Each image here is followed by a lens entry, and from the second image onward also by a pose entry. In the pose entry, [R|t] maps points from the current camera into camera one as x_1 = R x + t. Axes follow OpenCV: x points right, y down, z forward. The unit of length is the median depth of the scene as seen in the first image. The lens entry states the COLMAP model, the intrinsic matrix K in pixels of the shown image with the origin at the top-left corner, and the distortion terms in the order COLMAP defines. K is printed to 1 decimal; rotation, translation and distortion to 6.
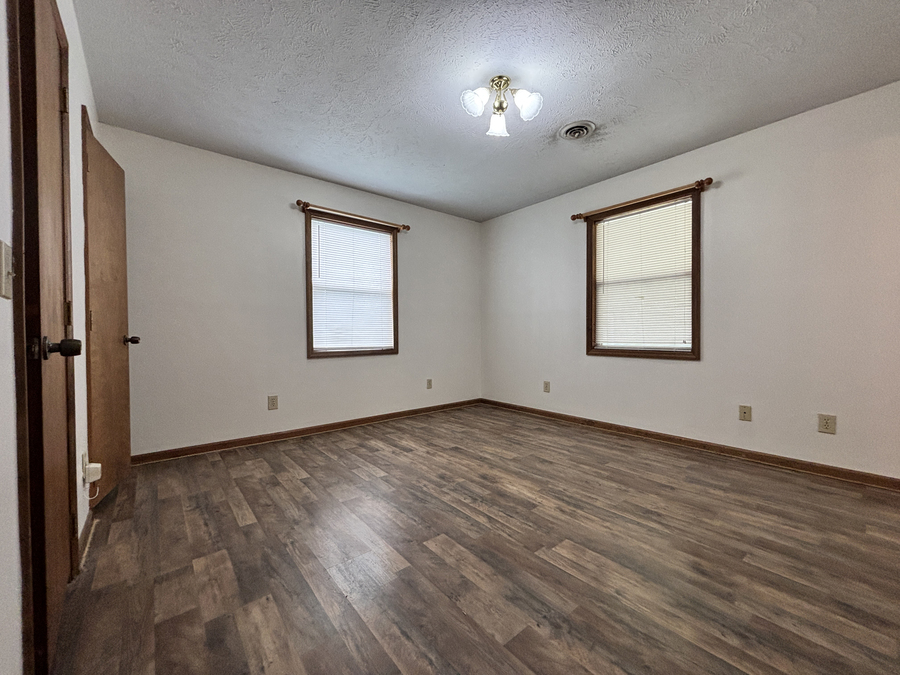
lens RADIAL K [[362.7, 0, 451.1], [0, 362.7, 337.1], [0, 0, 1]] dist [0.001770, -0.000202]
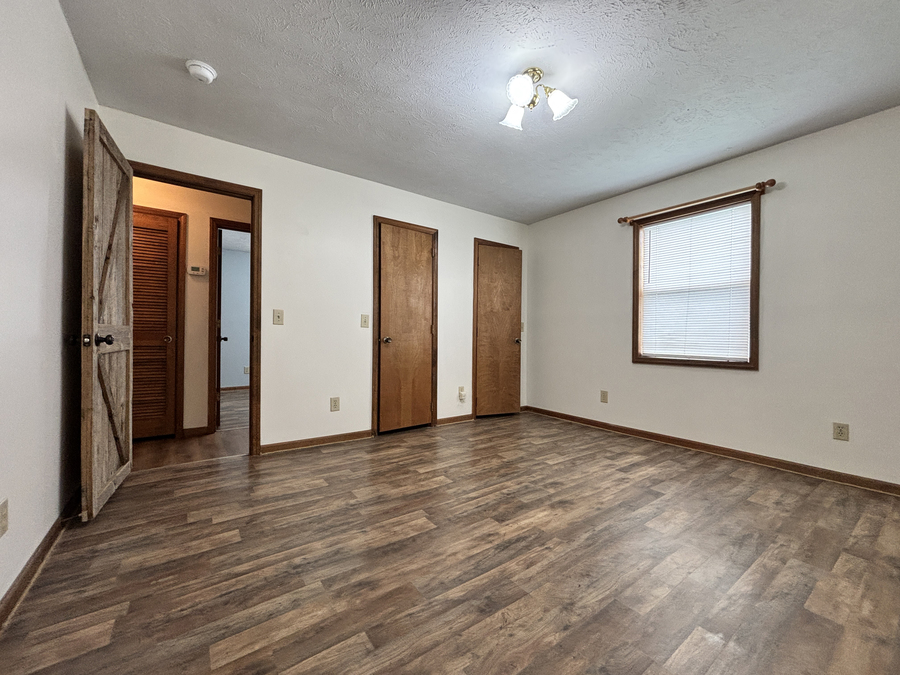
lens RADIAL K [[362.7, 0, 449.2], [0, 362.7, 335.0], [0, 0, 1]] dist [0.001770, -0.000202]
pose [[-0.065582, -0.001586, -0.997846, 1.013303], [-0.023337, 0.999728, -0.000055, -0.013150], [0.997574, 0.023284, -0.065602, 0.789742]]
